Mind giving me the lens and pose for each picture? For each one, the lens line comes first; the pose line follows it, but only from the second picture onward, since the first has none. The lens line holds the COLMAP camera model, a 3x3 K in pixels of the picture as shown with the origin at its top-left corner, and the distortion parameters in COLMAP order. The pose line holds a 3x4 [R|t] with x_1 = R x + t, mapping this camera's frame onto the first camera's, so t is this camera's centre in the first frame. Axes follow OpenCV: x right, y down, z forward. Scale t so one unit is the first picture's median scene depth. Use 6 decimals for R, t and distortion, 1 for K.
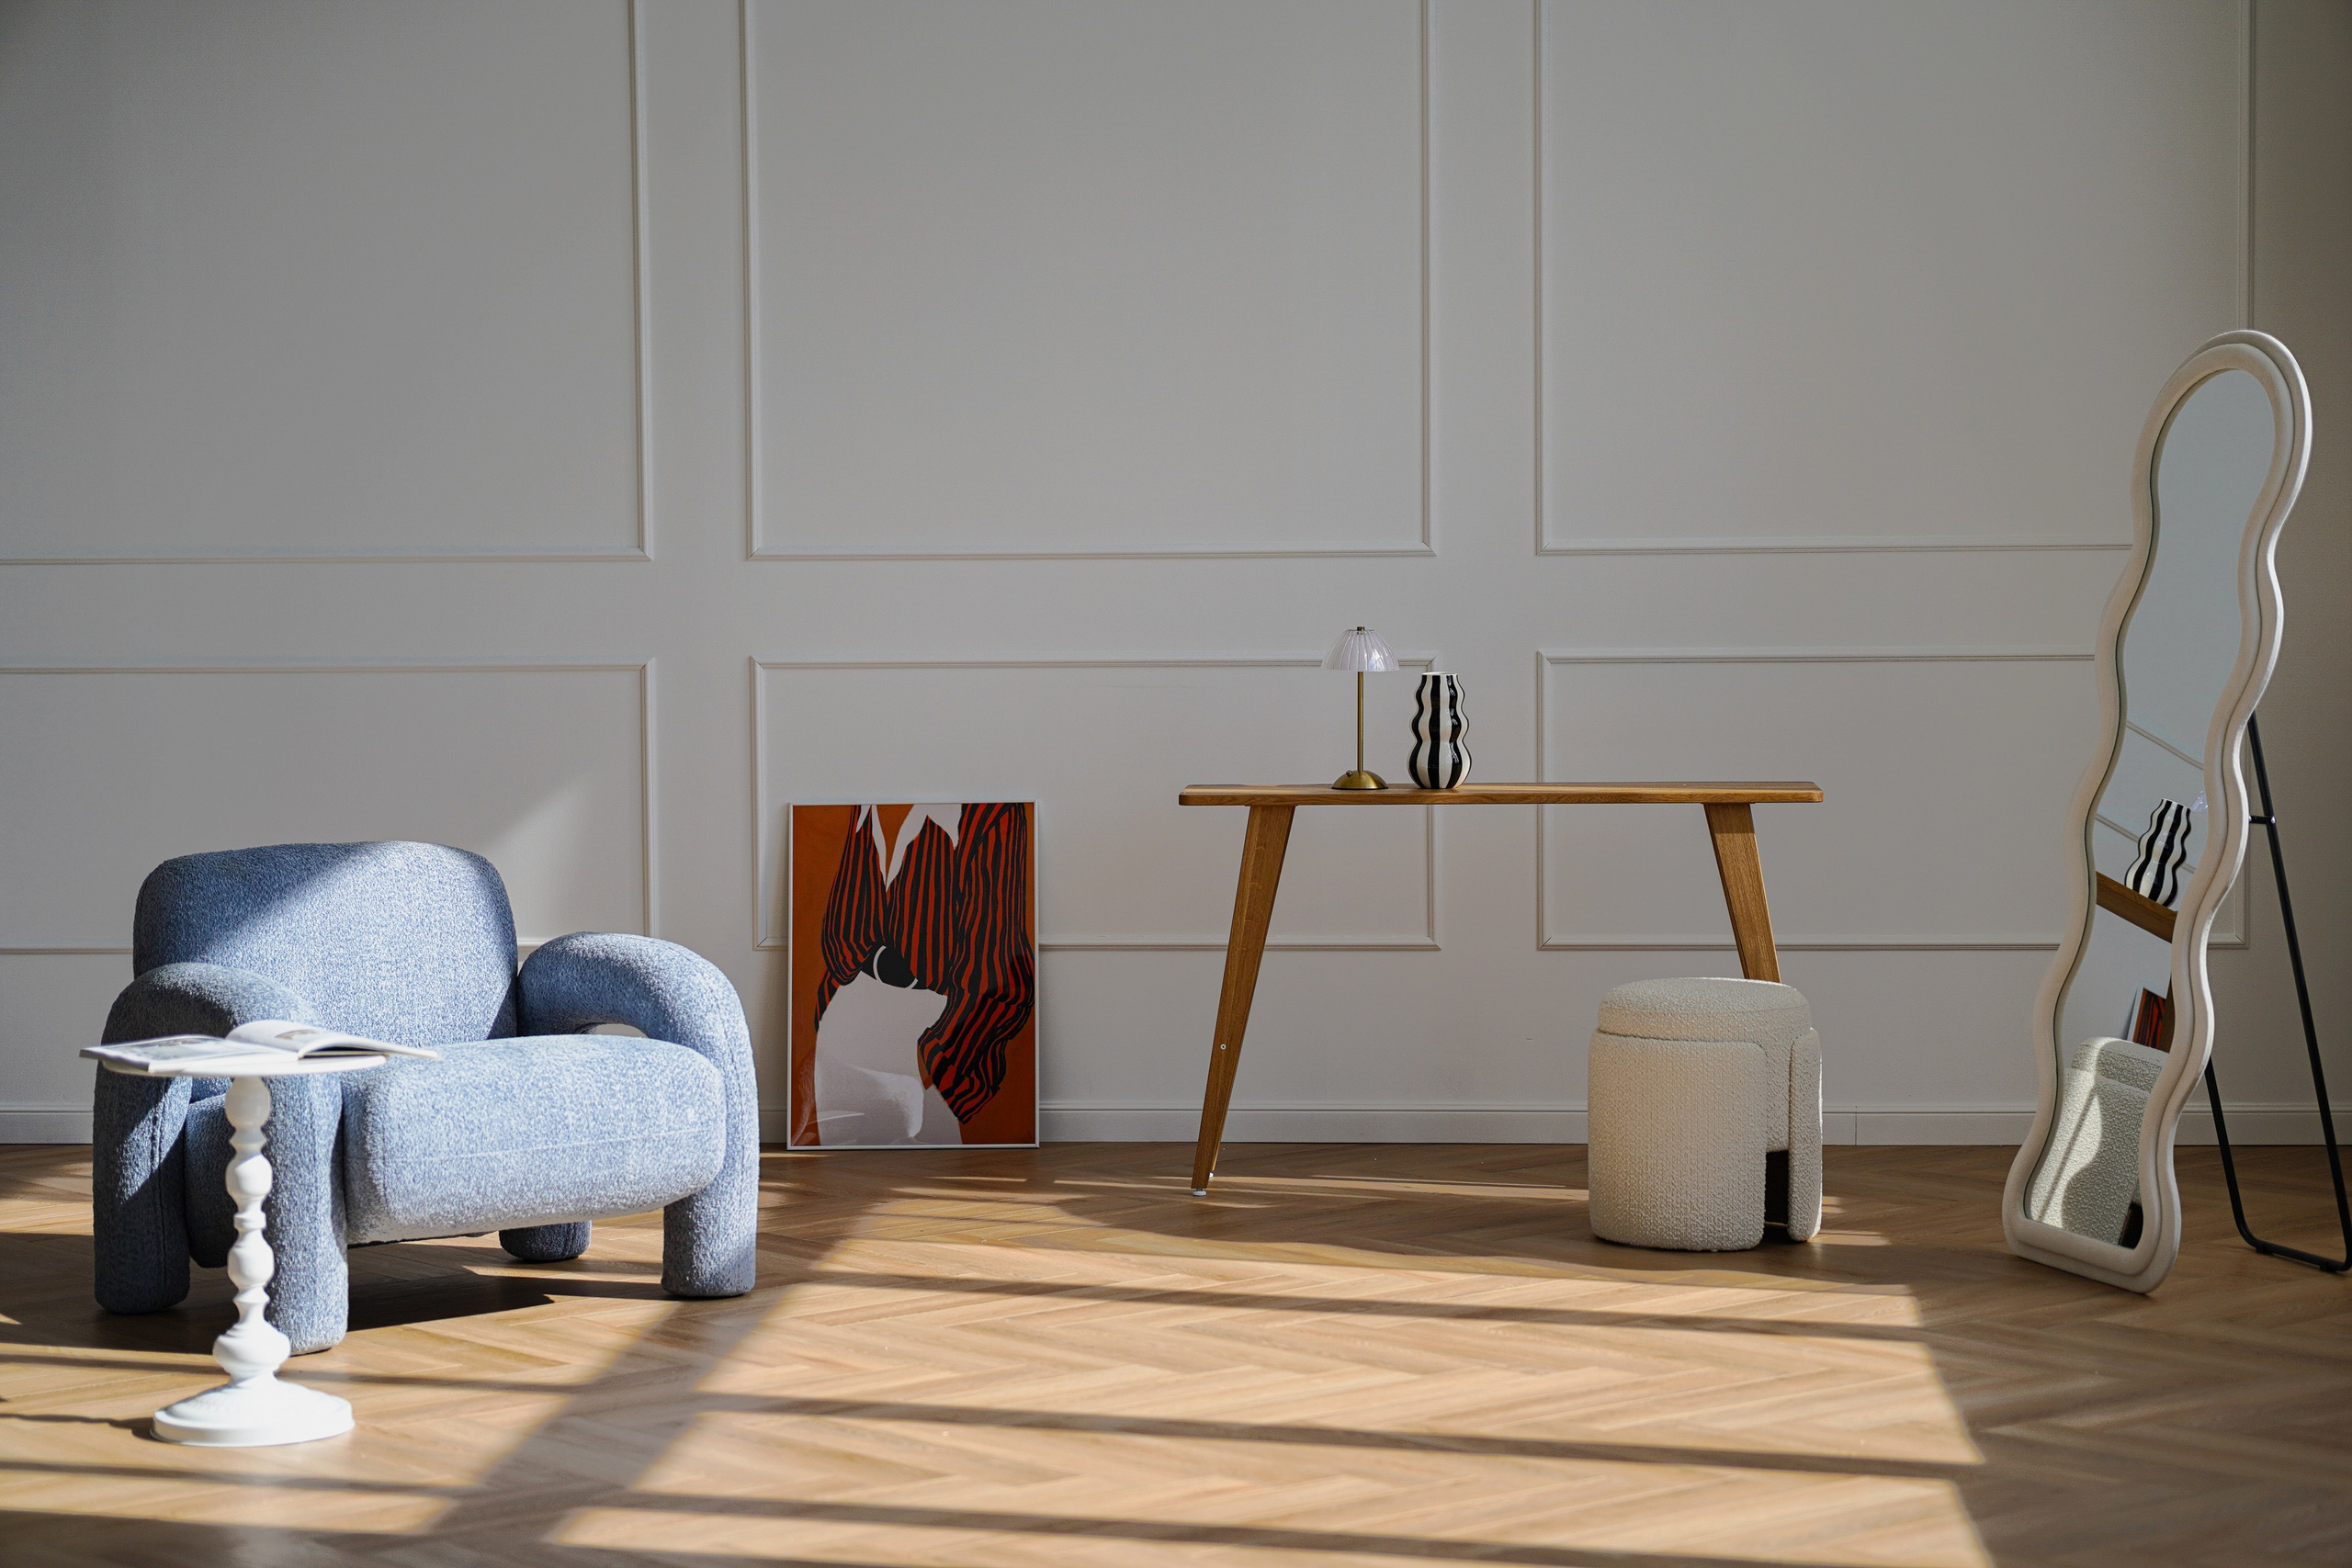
lens RADIAL K [[4995.3, 0, 1176.0], [0, 4995.3, 784.0], [0, 0, 1]] dist [0.183606, 0.064487]
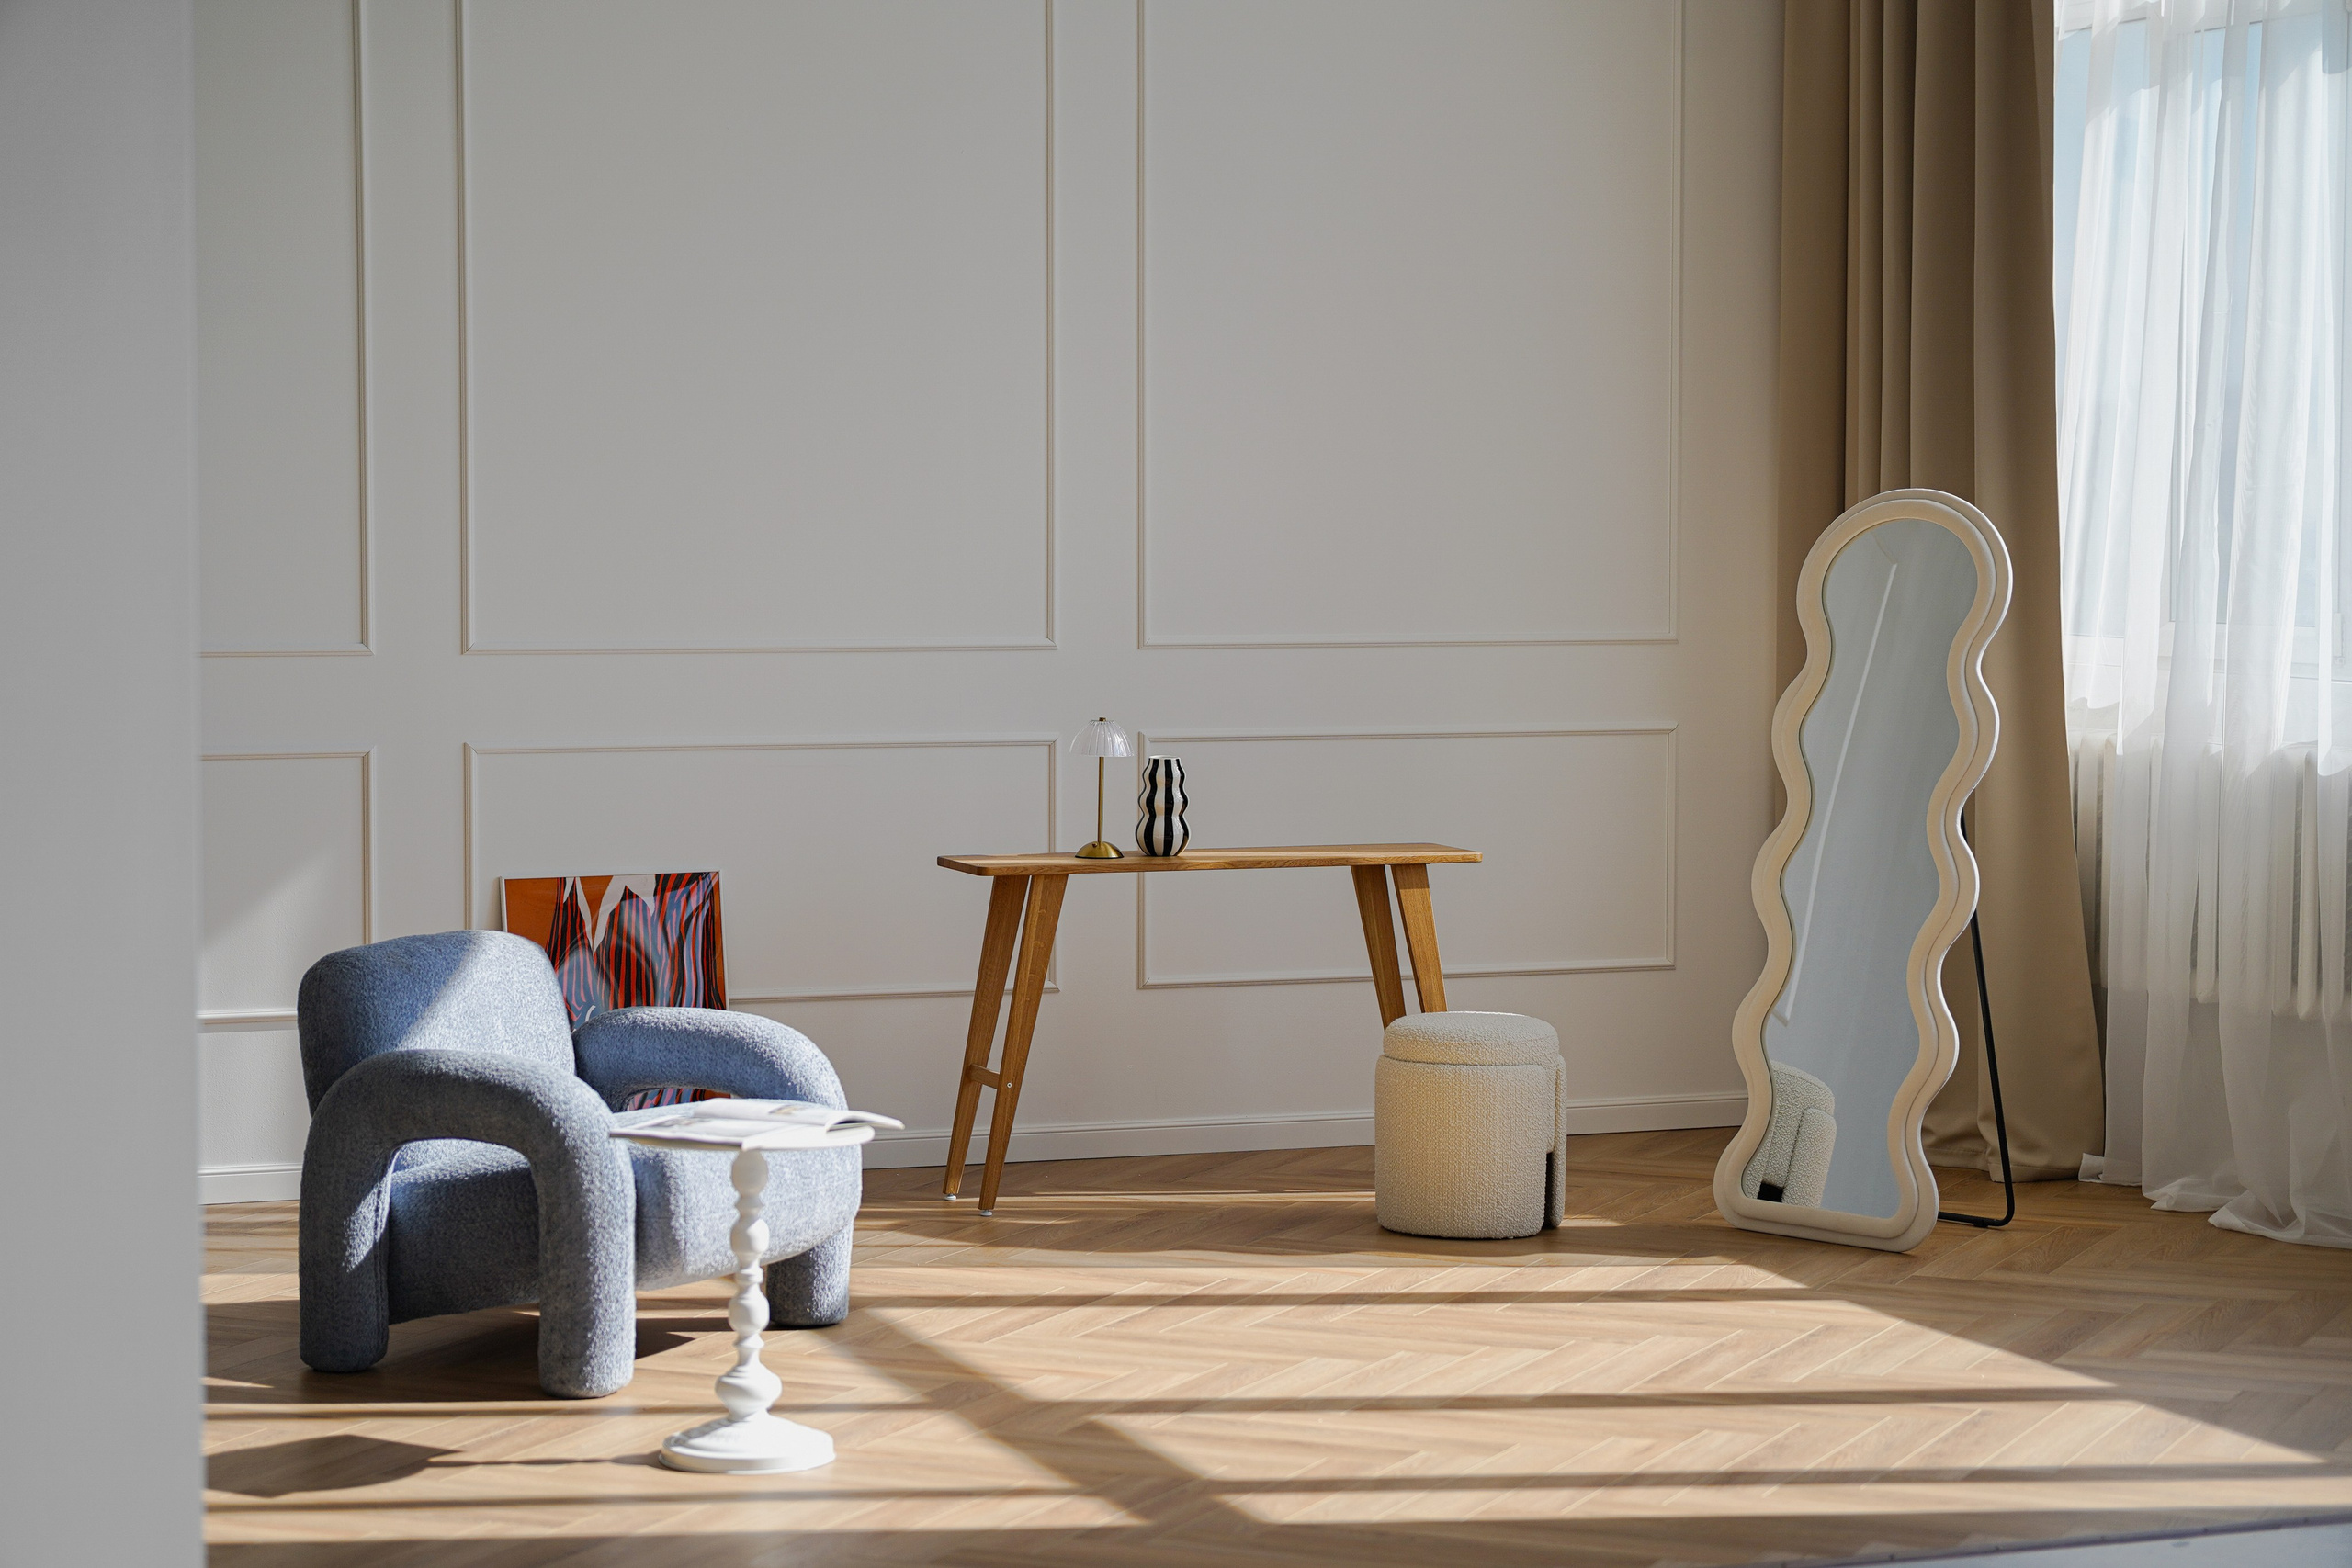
lens RADIAL K [[4995.3, 0, 1176.0], [0, 4995.3, 784.0], [0, 0, 1]] dist [0.183606, 0.064487]
pose [[0.903012, -0.014531, 0.429370, -0.507693], [0.012387, 0.999893, 0.007786, -0.028382], [-0.429437, -0.001712, 0.903095, -0.061220]]
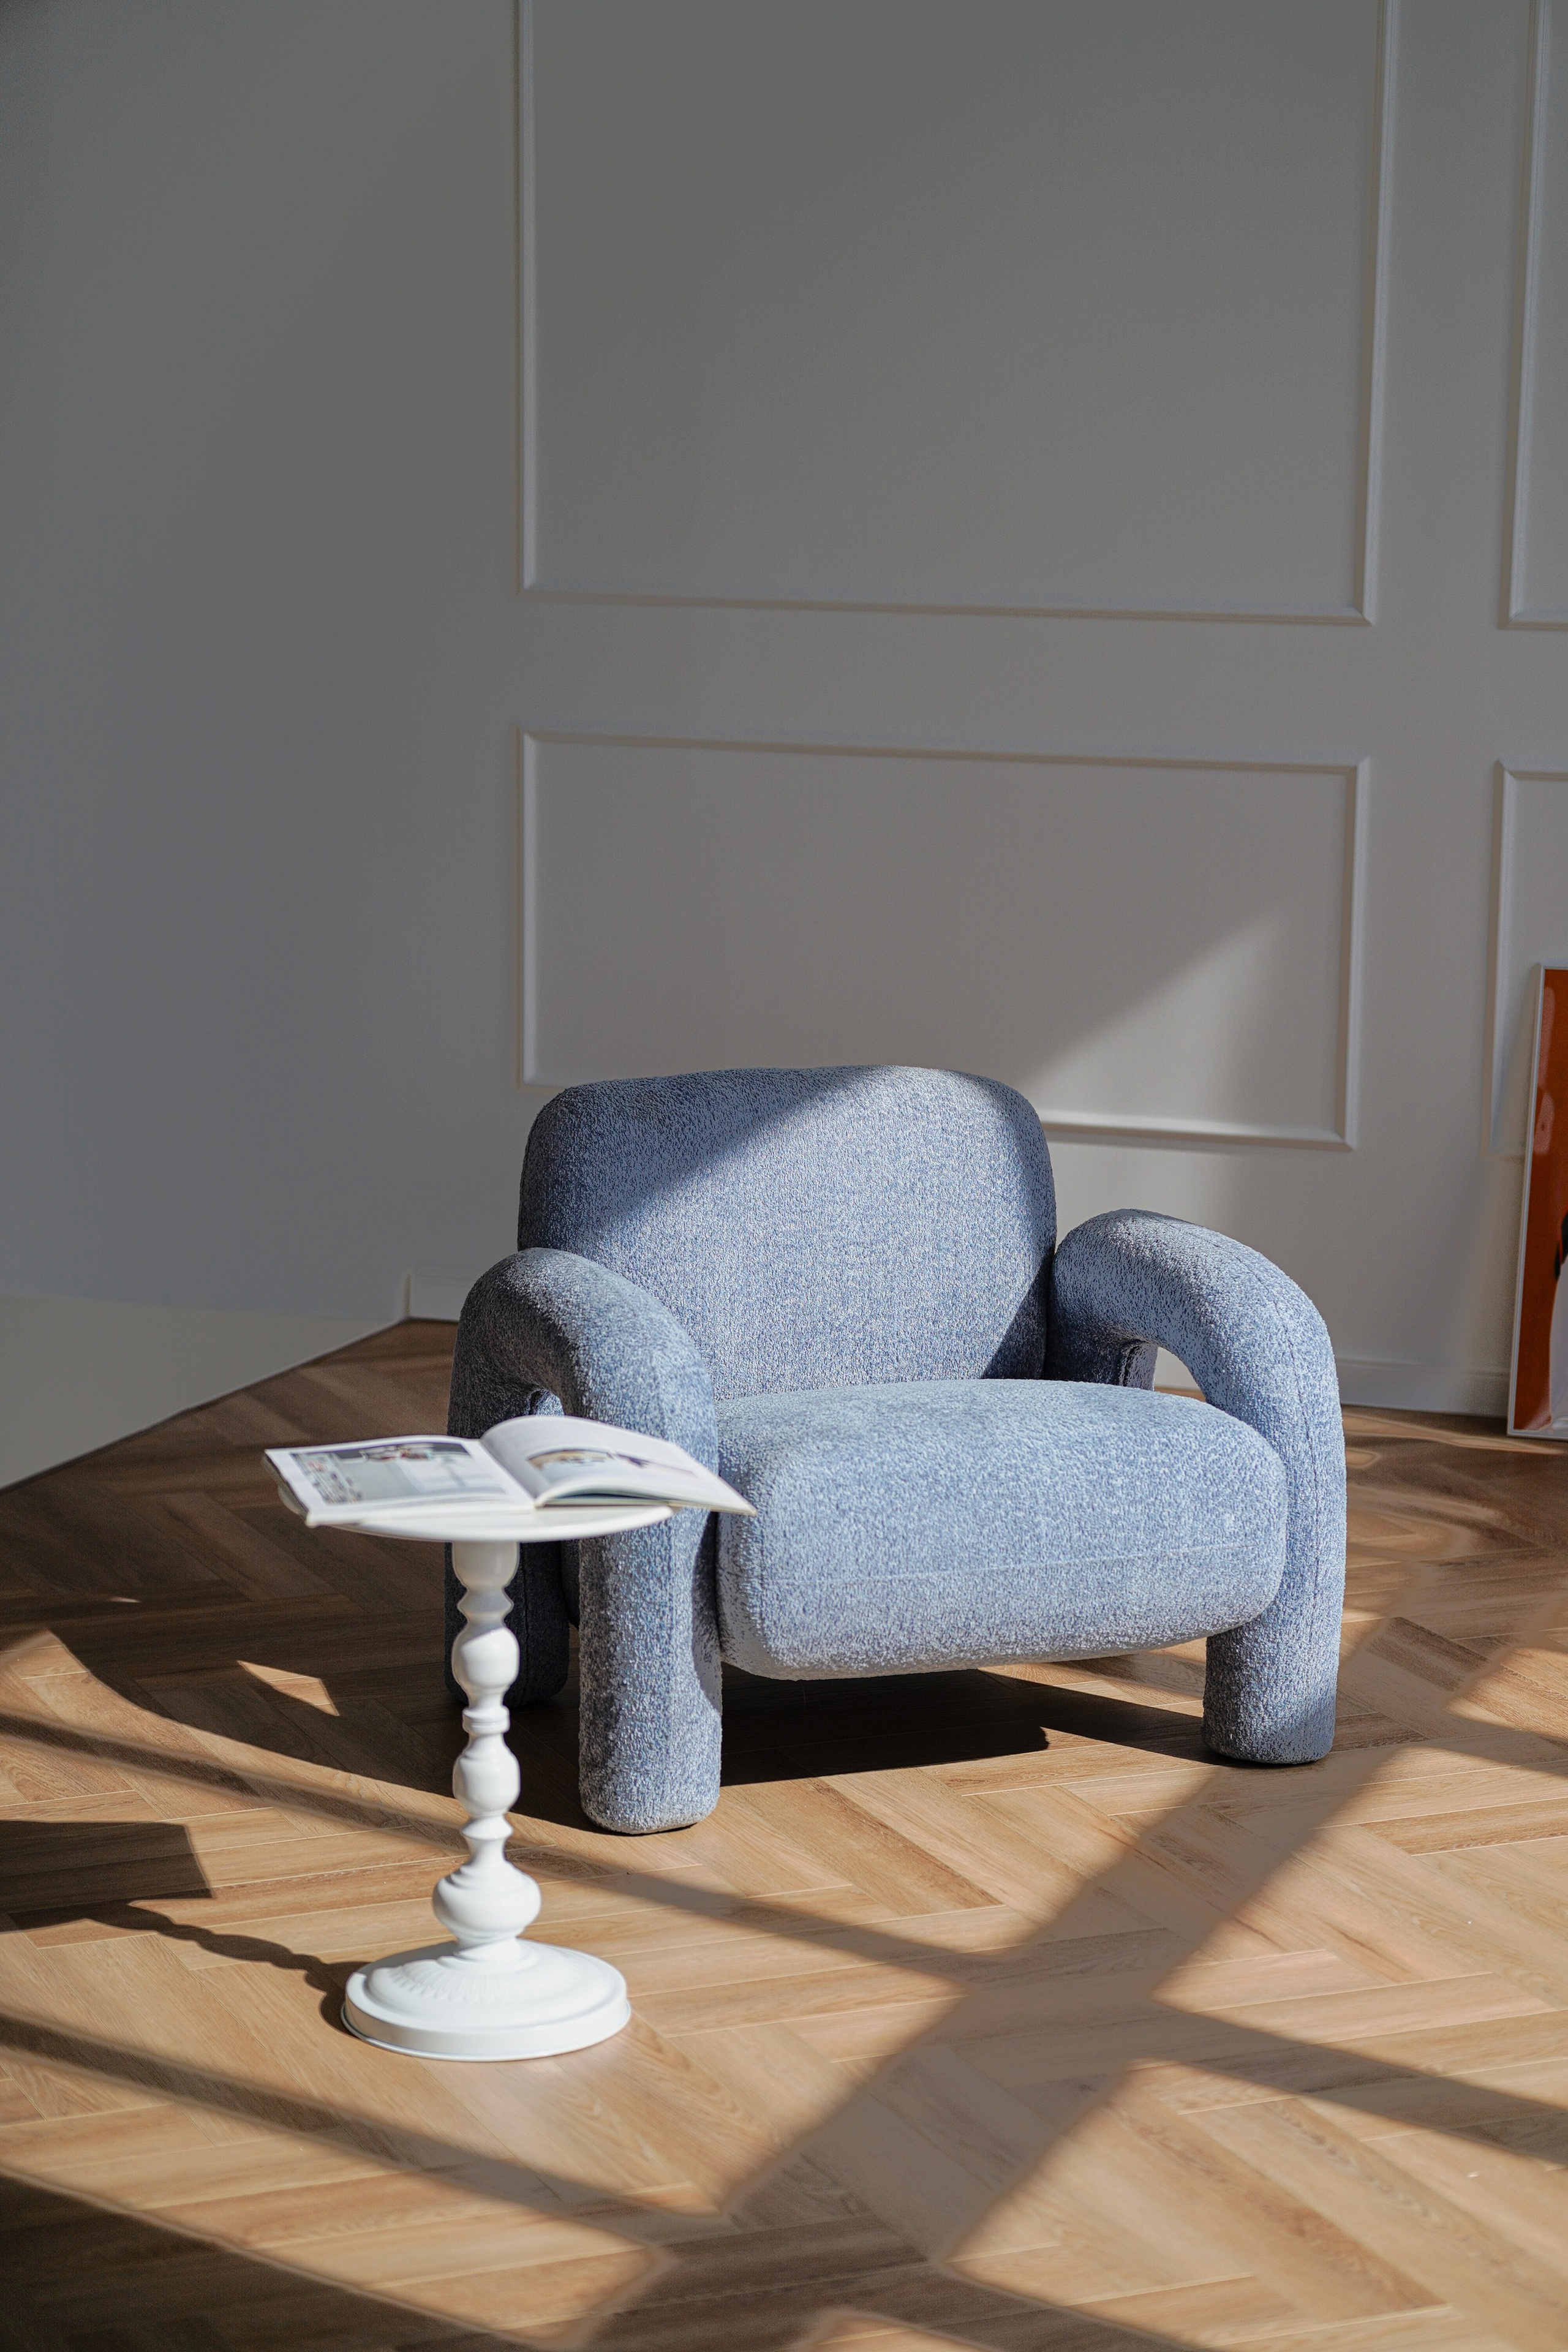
lens RADIAL K [[4995.8, 0, 784.0], [0, 4995.8, 1176.0], [0, 0, 1]] dist [0.183606, 0.064487]
pose [[0.952889, 0.071059, -0.294878, 0.044151], [-0.036398, 0.991935, 0.121413, -0.061852], [0.301127, -0.104960, 0.947790, 0.324813]]
